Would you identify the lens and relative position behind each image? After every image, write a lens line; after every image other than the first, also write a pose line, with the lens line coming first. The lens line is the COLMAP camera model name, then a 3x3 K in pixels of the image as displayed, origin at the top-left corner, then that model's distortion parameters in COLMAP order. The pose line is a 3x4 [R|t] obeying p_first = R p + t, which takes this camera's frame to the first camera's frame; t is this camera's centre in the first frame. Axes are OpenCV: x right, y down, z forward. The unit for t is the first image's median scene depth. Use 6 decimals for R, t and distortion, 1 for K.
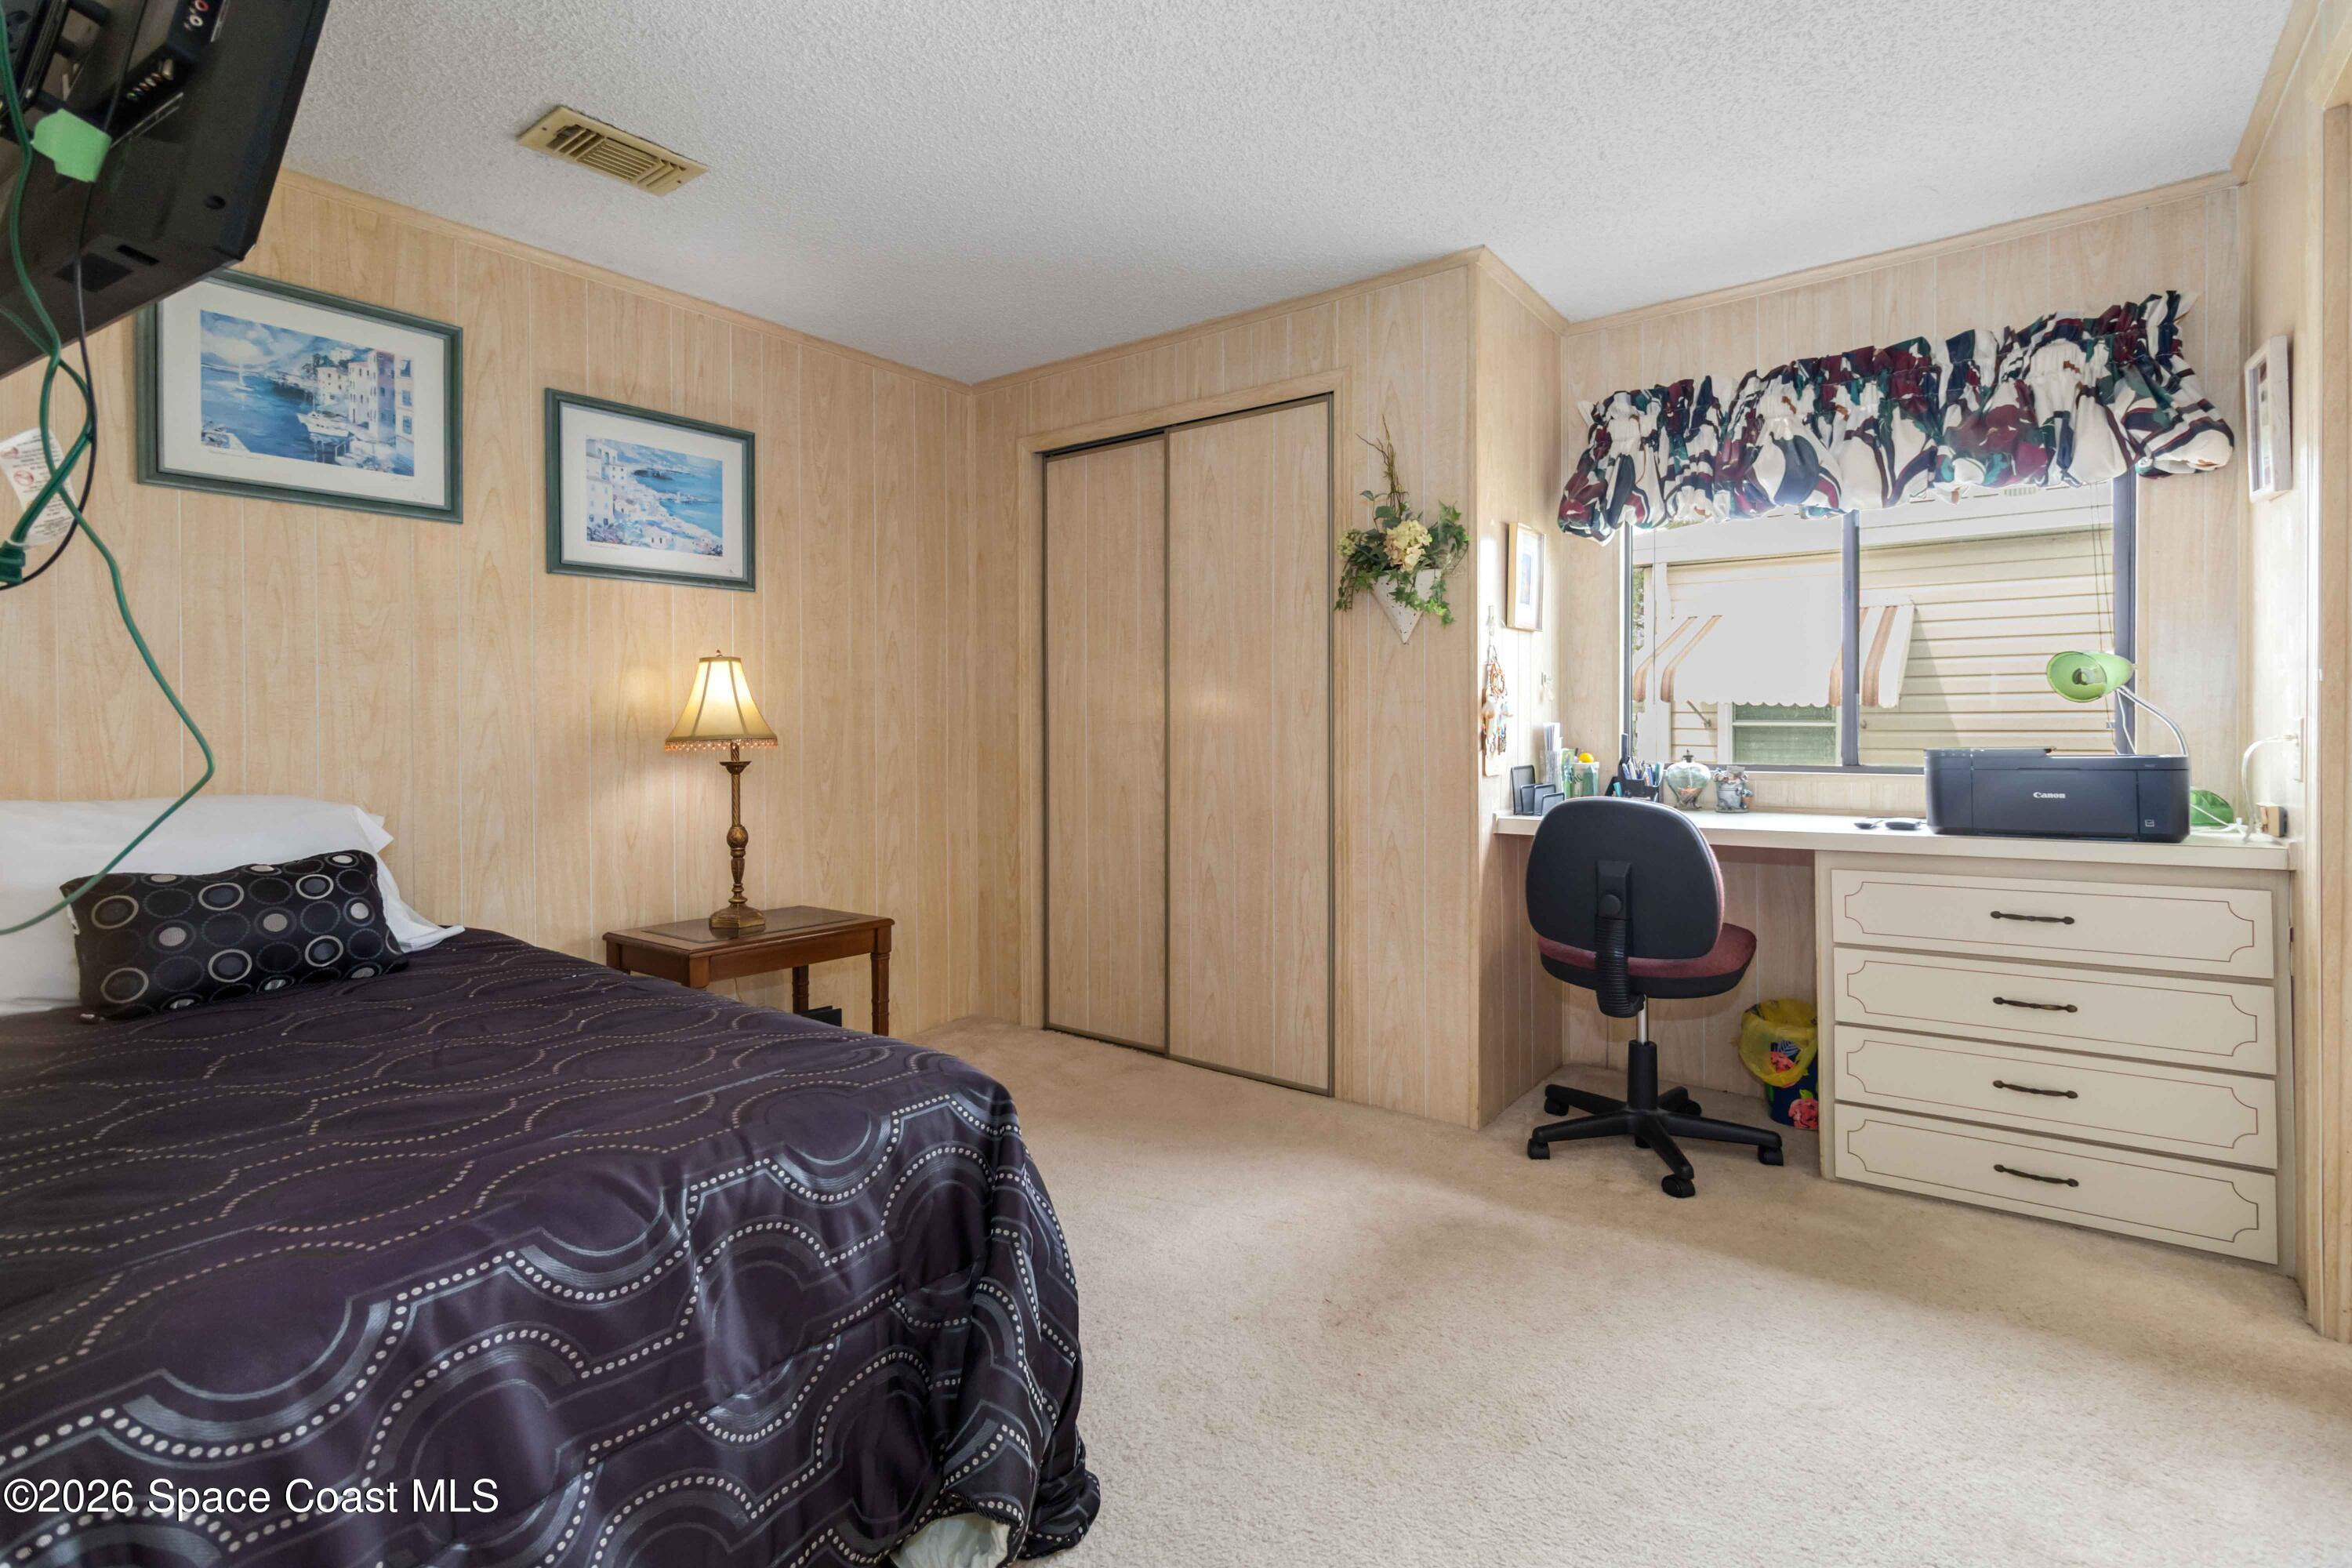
lens RADIAL K [[1106.9, 0, 1178.6], [0, 1106.9, 764.7], [0, 0, 1]] dist [-0.000217, 0.000134]
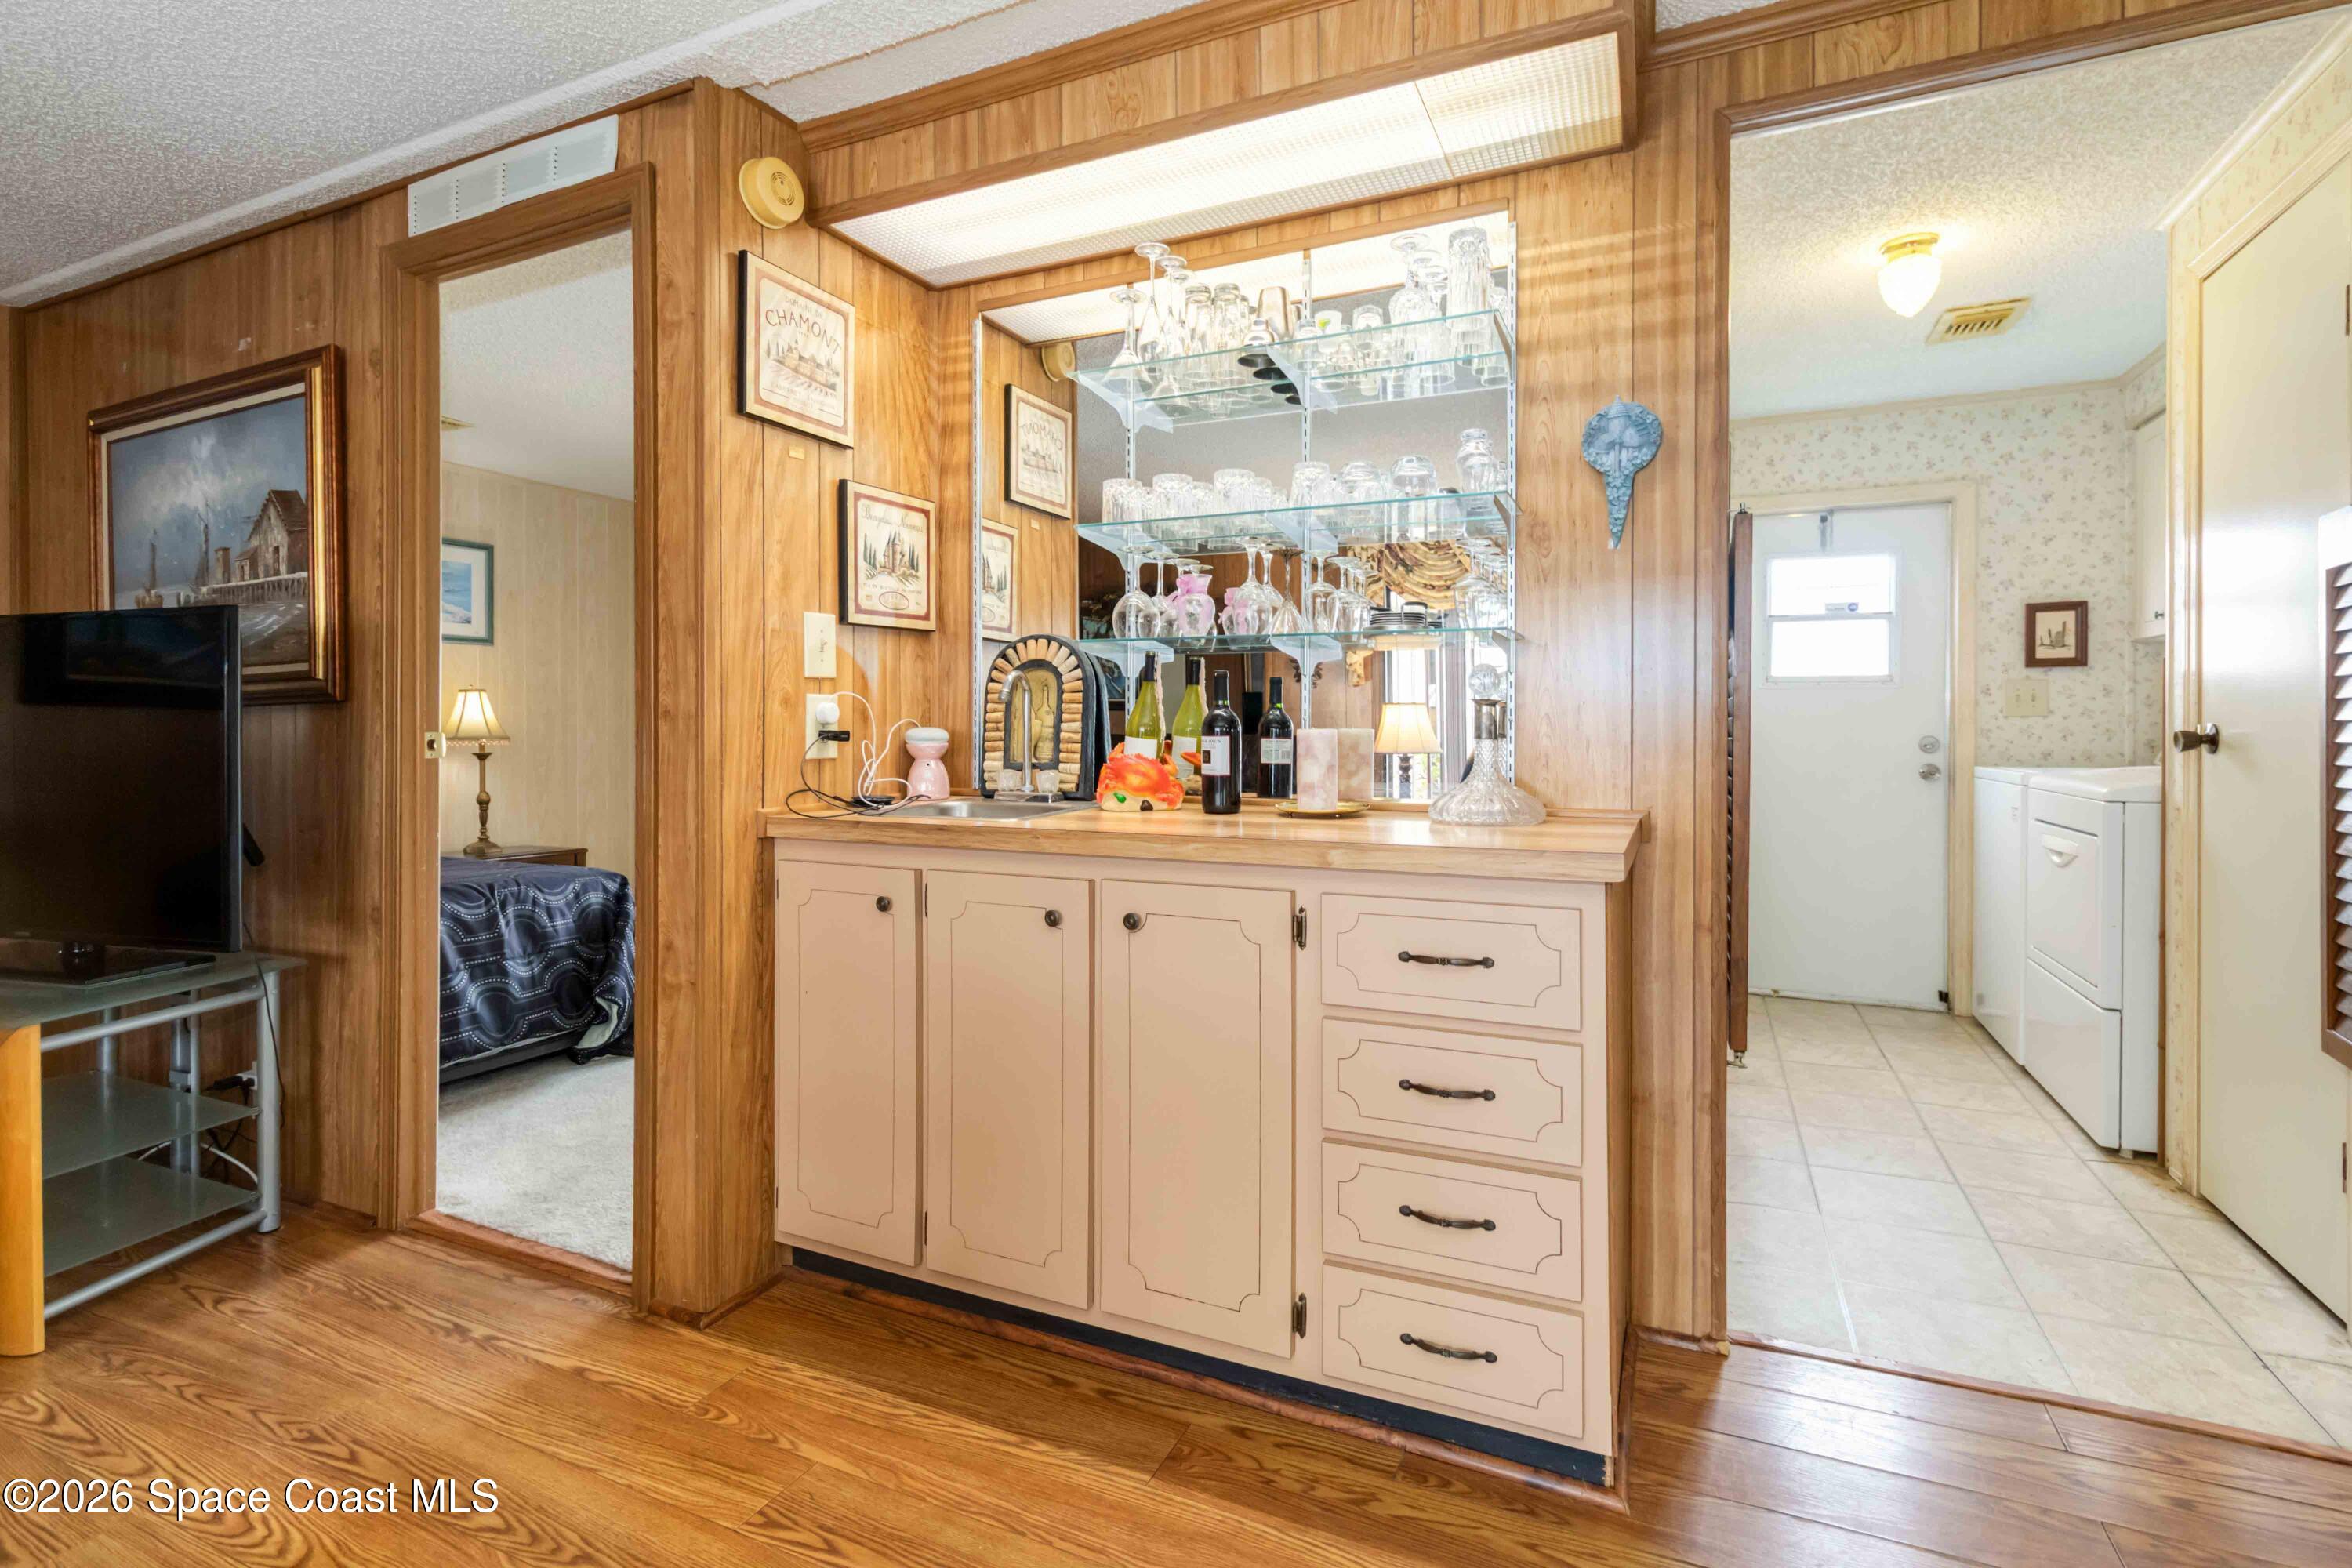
lens RADIAL K [[1106.9, 0, 1173.3], [0, 1106.9, 764.4], [0, 0, 1]] dist [-0.000217, 0.000134]
pose [[0.976373, 0.001450, 0.216086, 0.246969], [0.000313, 0.999967, -0.008124, 0.028477], [-0.216091, 0.008000, 0.976340, -0.830239]]
